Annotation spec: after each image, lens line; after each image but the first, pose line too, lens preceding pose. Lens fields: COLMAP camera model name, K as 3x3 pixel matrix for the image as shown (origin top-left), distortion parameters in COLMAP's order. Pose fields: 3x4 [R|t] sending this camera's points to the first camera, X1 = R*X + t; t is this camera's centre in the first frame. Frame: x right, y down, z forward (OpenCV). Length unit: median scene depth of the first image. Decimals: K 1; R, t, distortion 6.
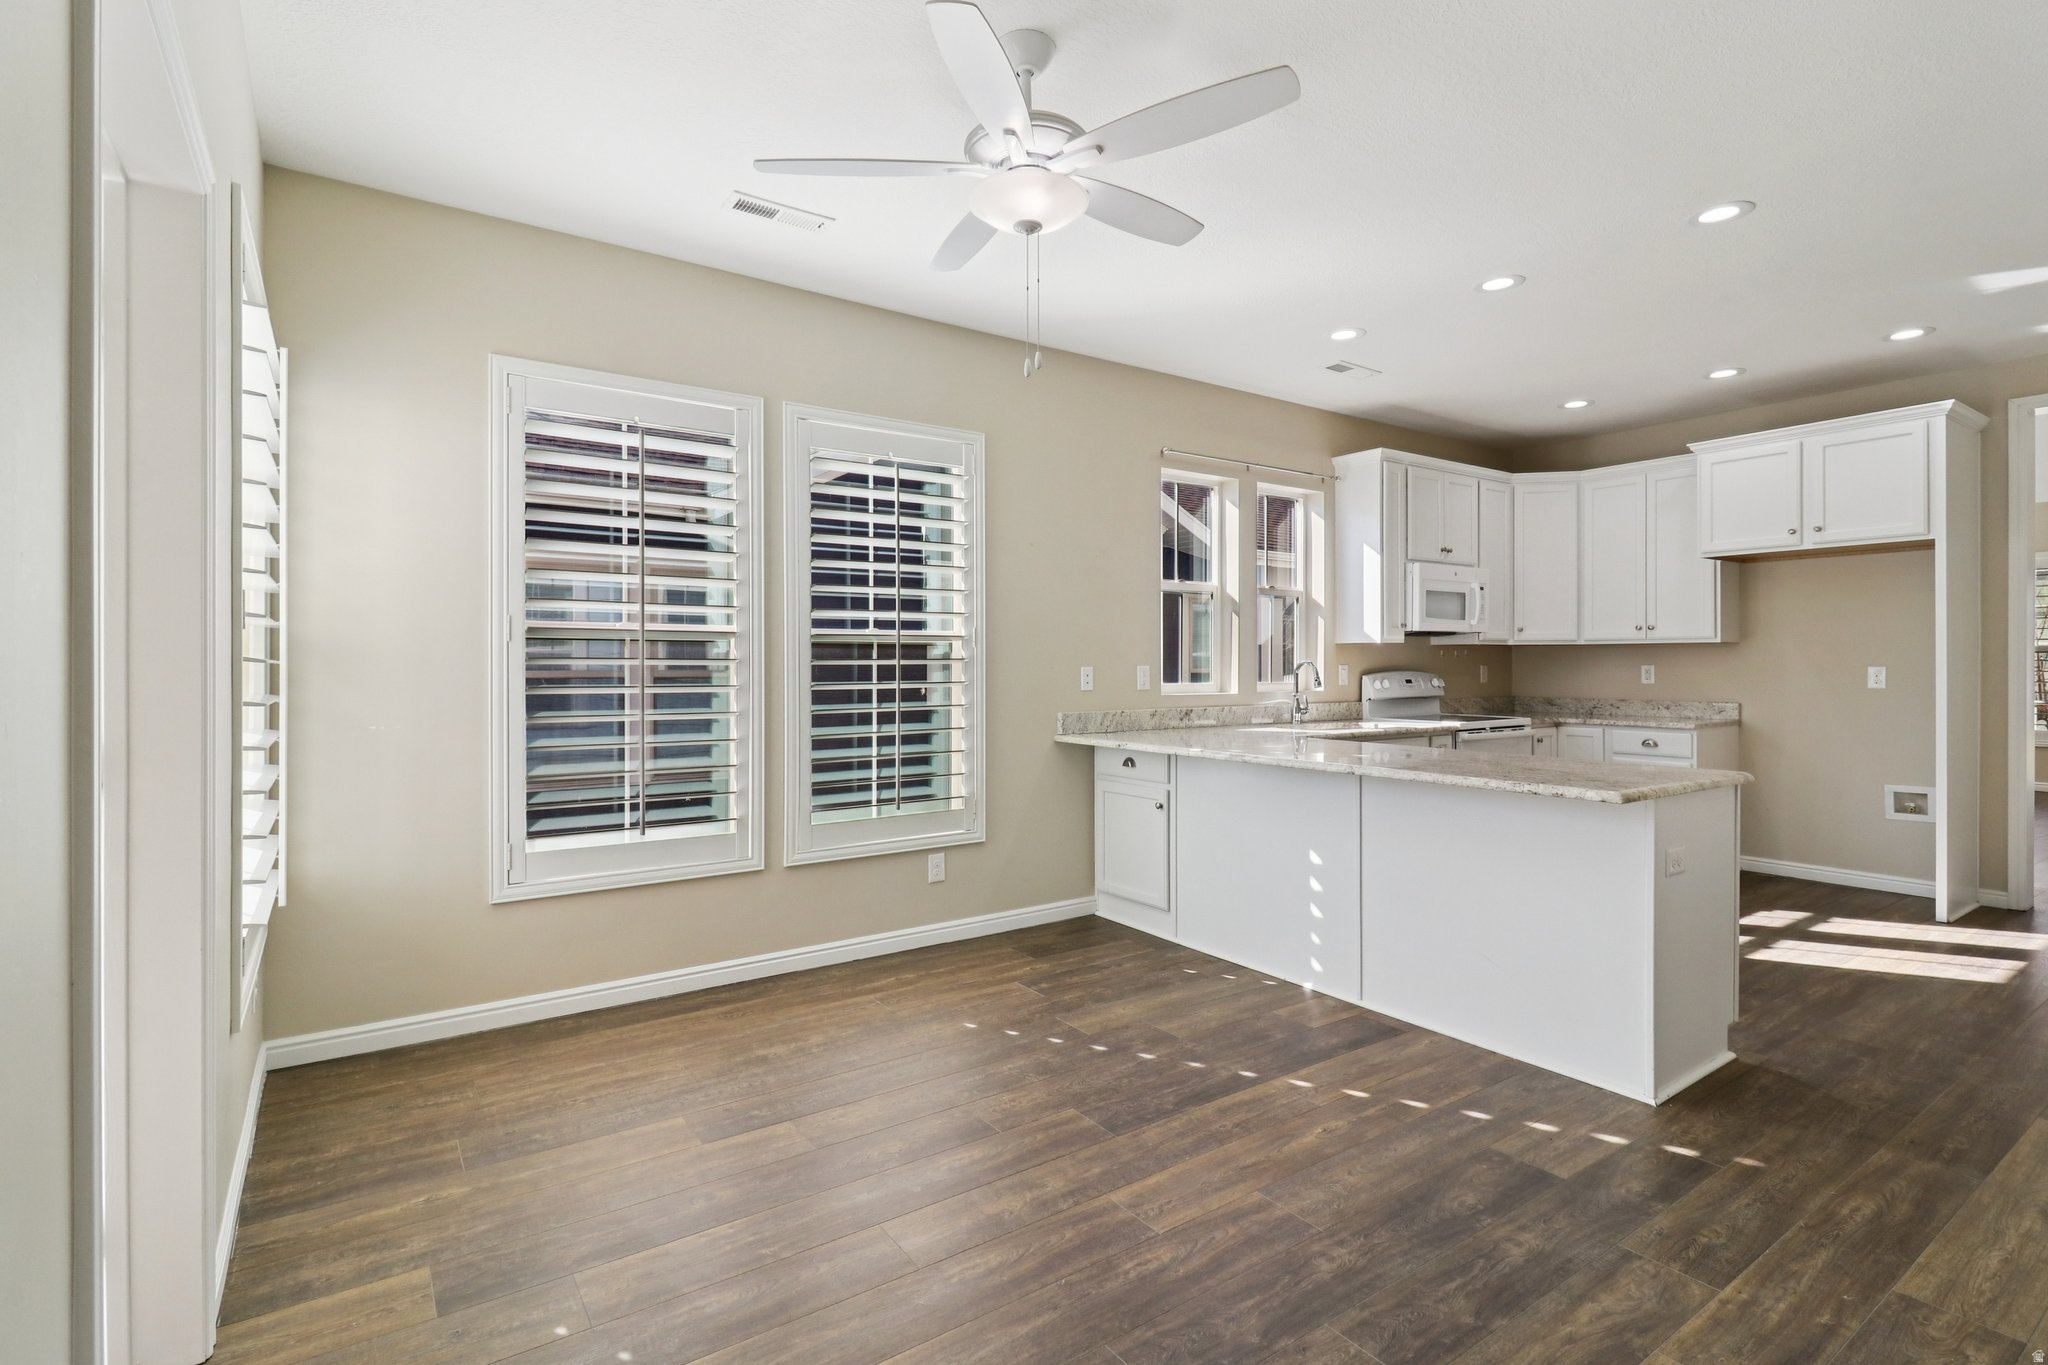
lens RADIAL K [[958.3, 0, 1014.7], [0, 958.3, 665.2], [0, 0, 1]] dist [0.019901, -0.010282]
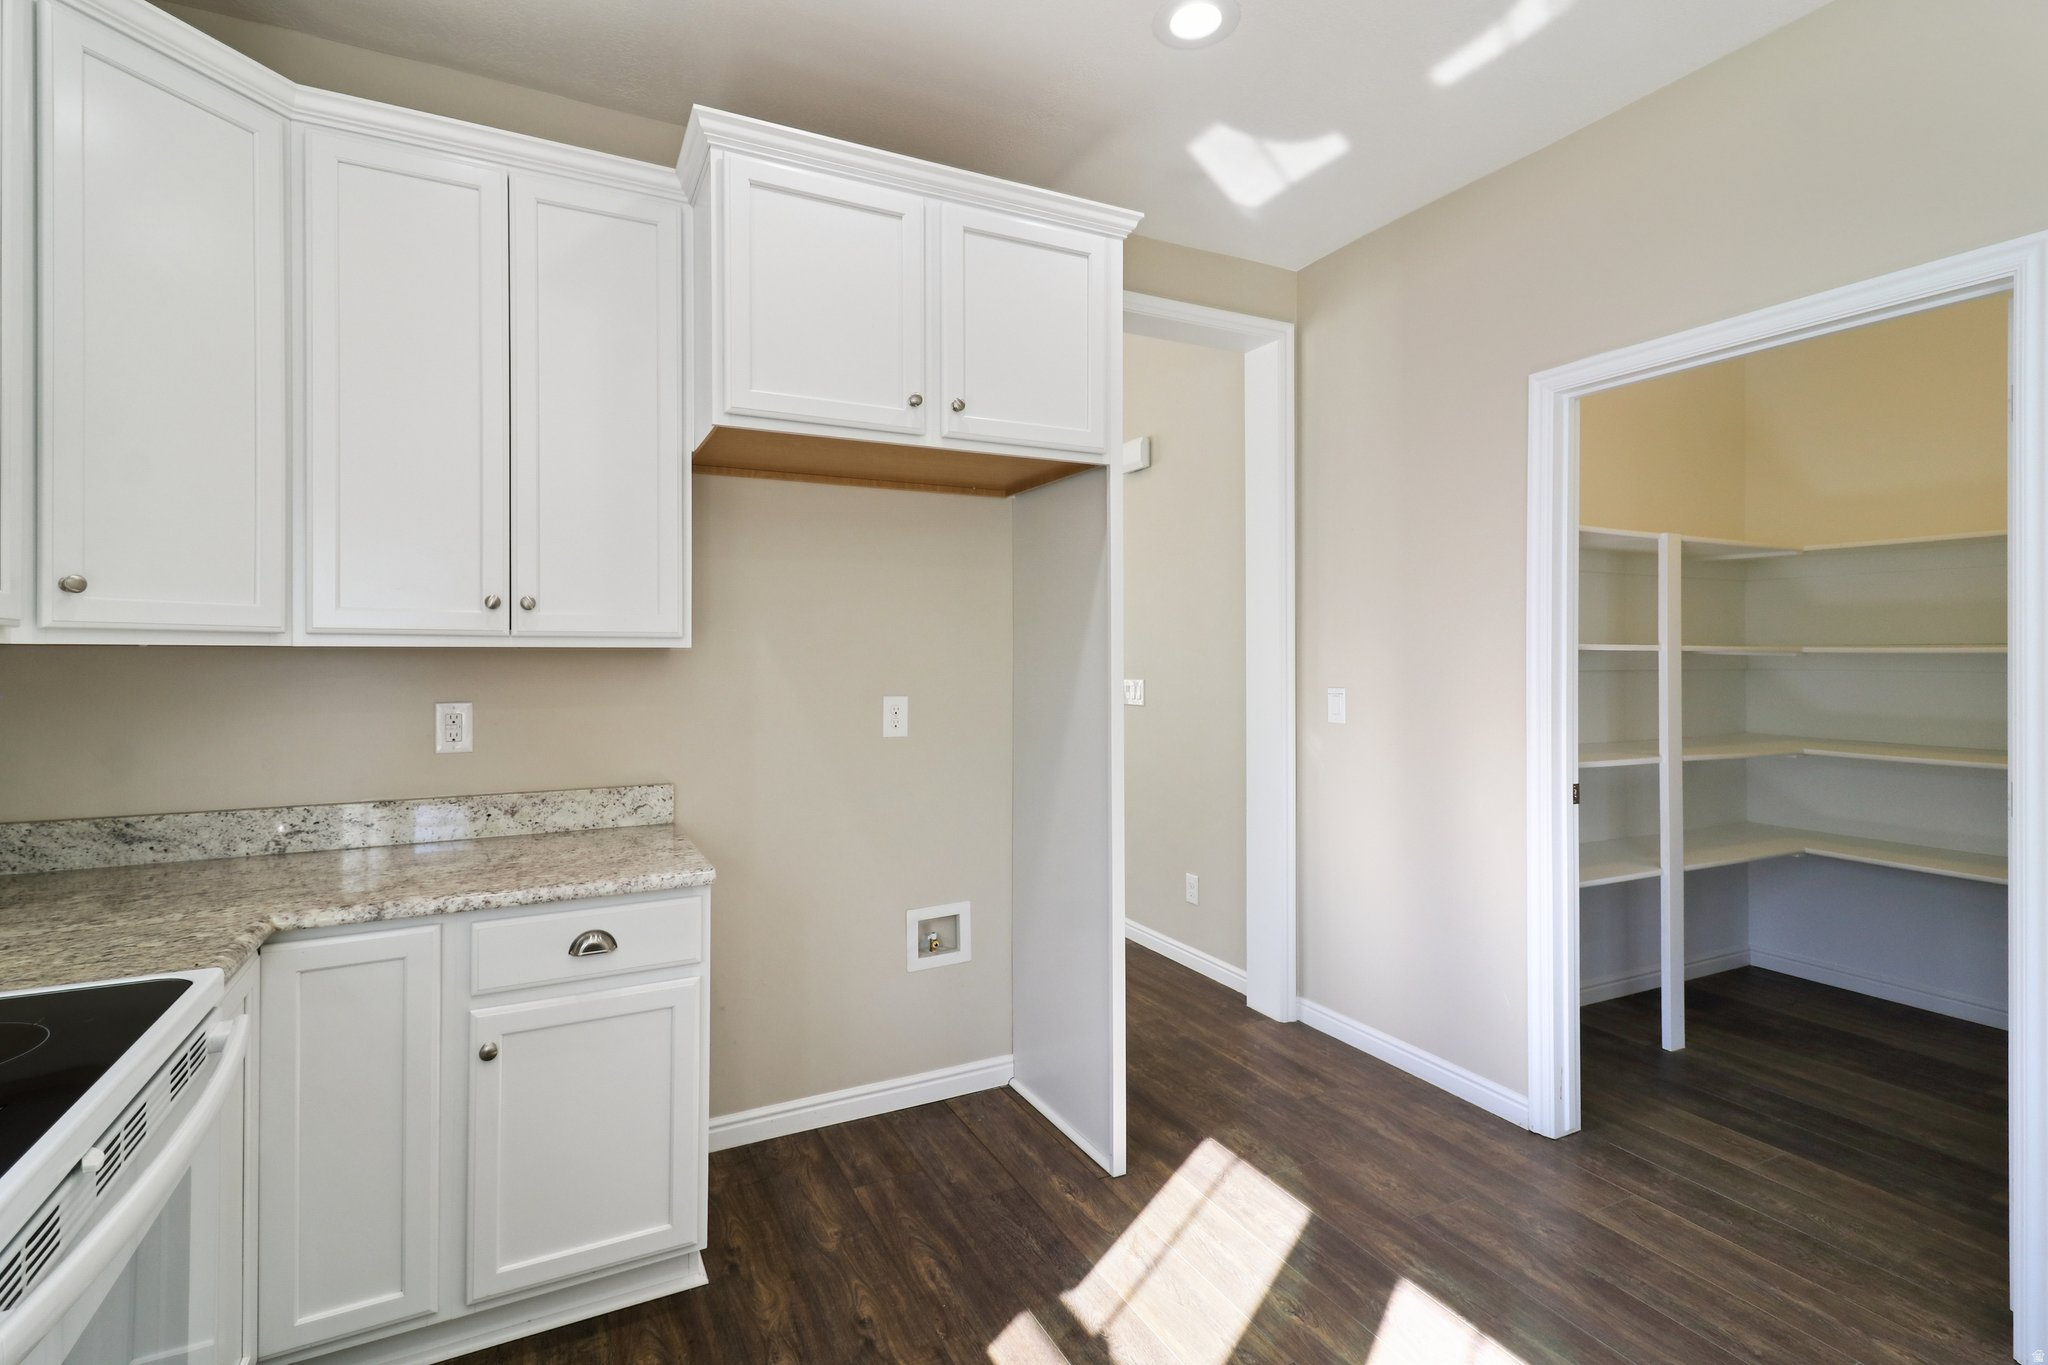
lens RADIAL K [[959.9, 0, 1021.7], [0, 959.9, 652.2], [0, 0, 1]] dist [0.032725, -0.018131]
pose [[0.133299, 0.004482, 0.991066, 0.359755], [0.003445, 0.999982, -0.004986, -0.020173], [-0.991070, 0.004079, 0.133281, 0.846948]]
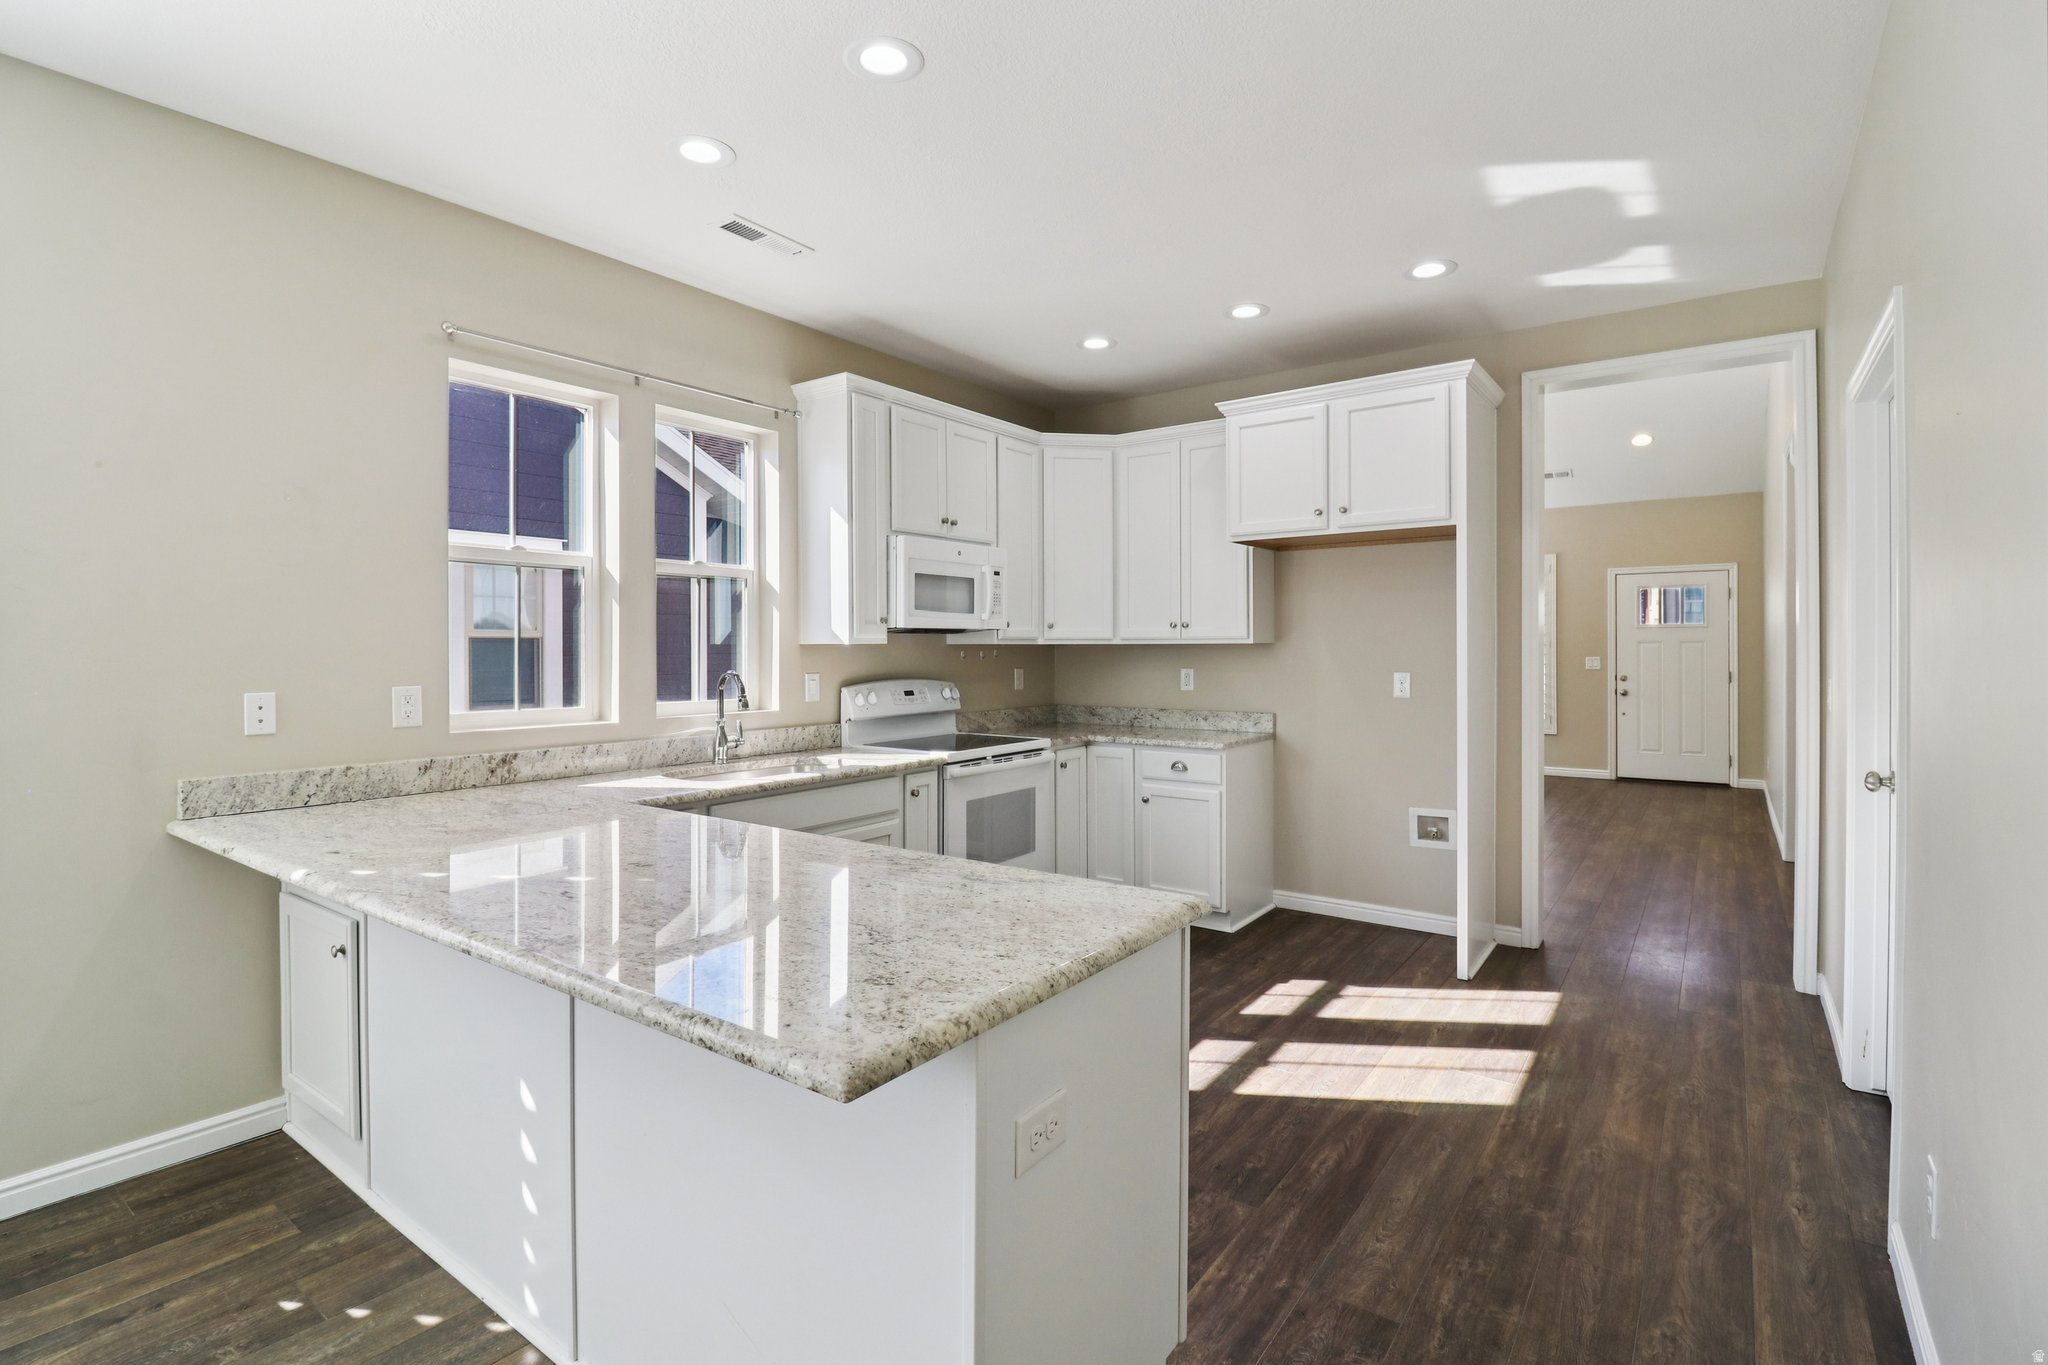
lens RADIAL K [[959.7, 0, 1009.5], [0, 959.7, 653.1], [0, 0, 1]] dist [0.019527, -0.018615]
pose [[0.945784, -0.002670, 0.324785, 0.270309], [0.001783, 0.999994, 0.003030, -0.019323], [-0.324791, -0.002286, 0.945783, 0.289259]]
